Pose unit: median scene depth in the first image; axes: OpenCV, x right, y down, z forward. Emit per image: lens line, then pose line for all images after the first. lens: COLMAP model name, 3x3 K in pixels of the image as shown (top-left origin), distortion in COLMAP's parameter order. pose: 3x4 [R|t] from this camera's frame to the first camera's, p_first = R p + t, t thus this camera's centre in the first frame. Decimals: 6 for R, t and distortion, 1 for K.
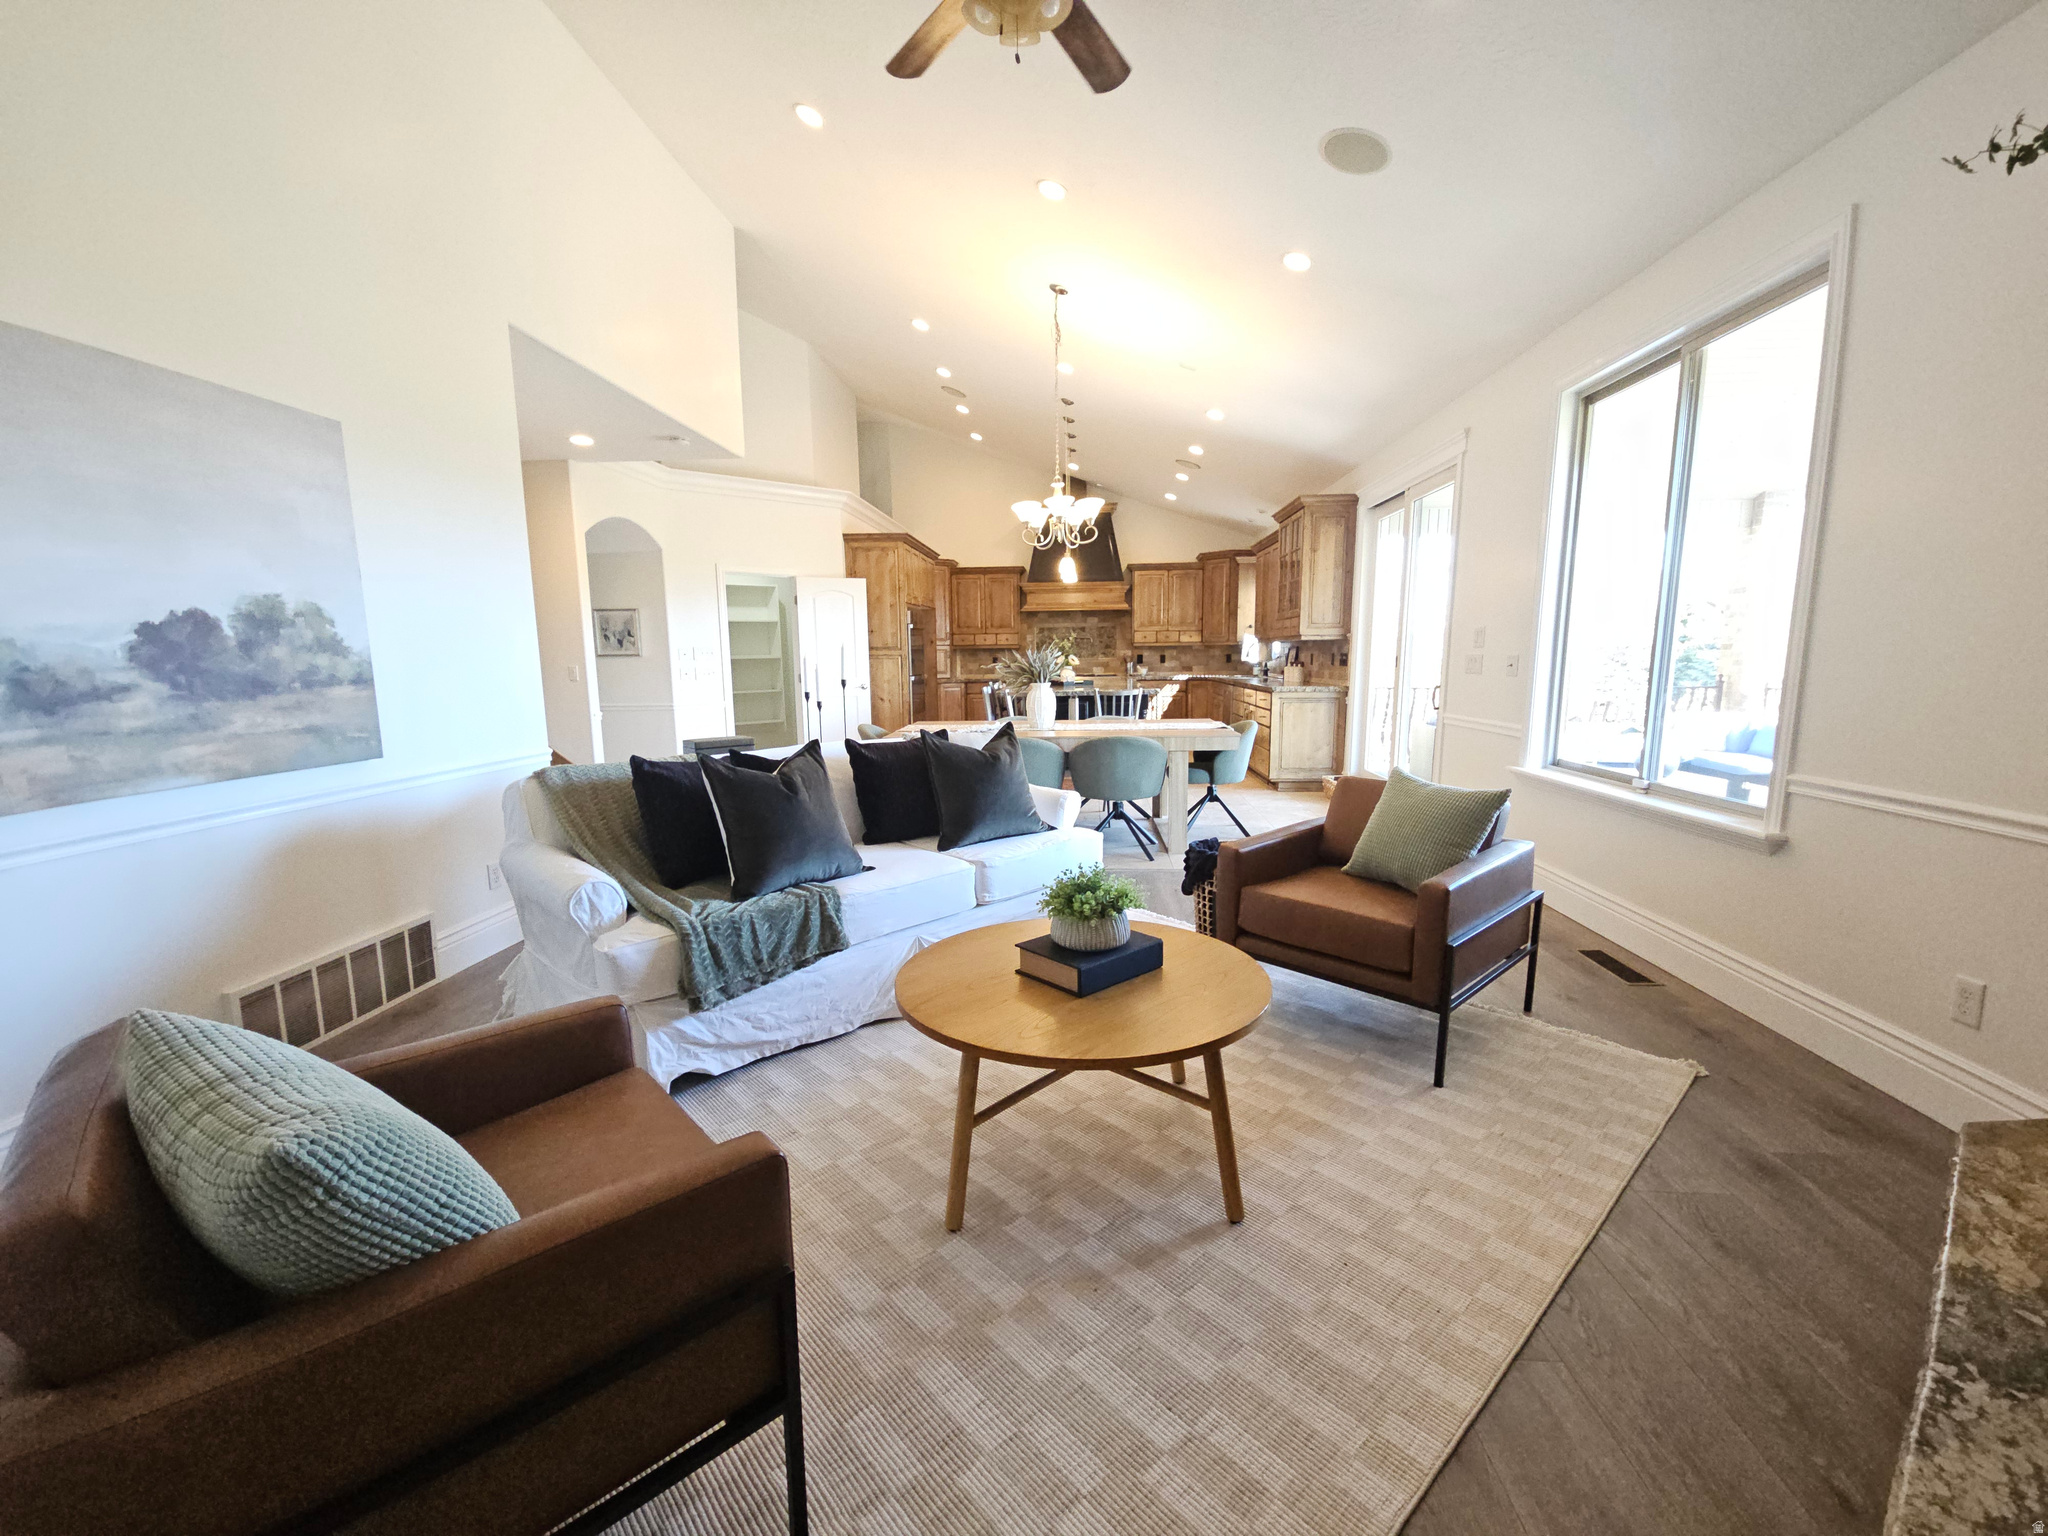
lens RADIAL K [[836.8, 0, 1018.9], [0, 836.8, 768.2], [0, 0, 1]] dist [-0.001291, -0.000079]
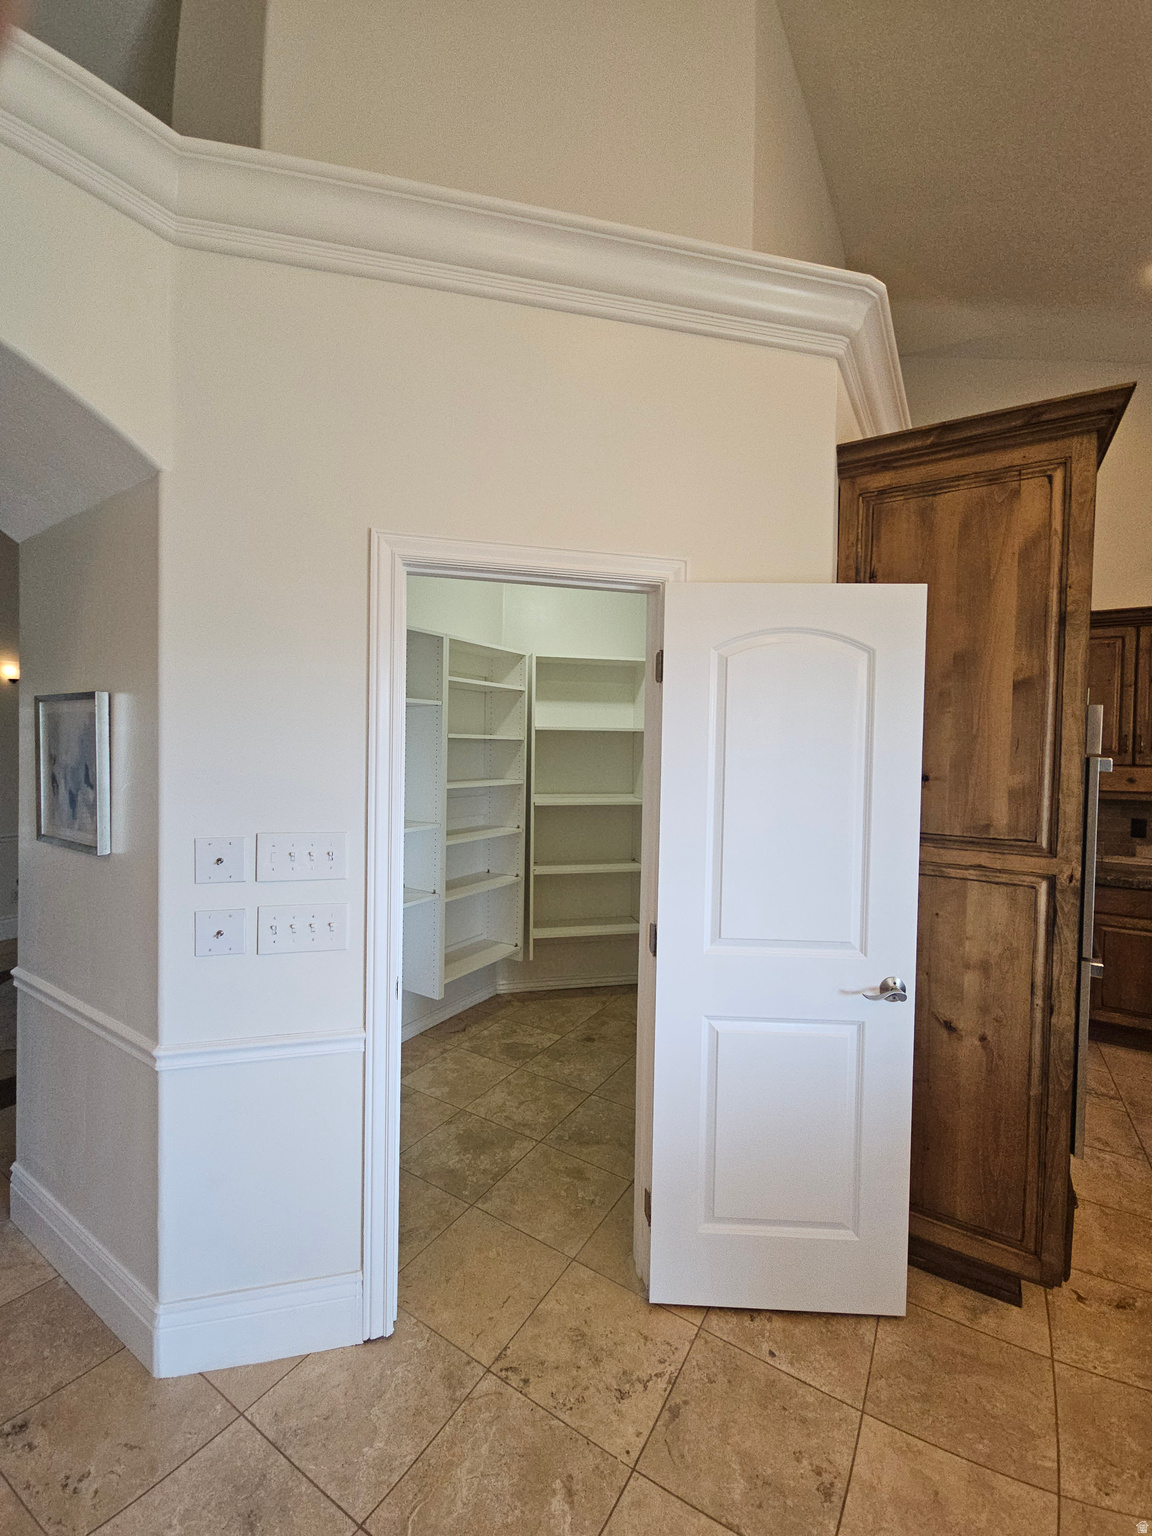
lens RADIAL K [[627.6, 0, 575.2], [0, 627.6, 765.4], [0, 0, 1]] dist [-0.001291, -0.000079]
pose [[0.891122, 0.041859, -0.451829, -0.187688], [-0.097352, 0.990186, -0.100269, -0.136819], [0.443198, 0.133338, 0.886452, 0.772971]]
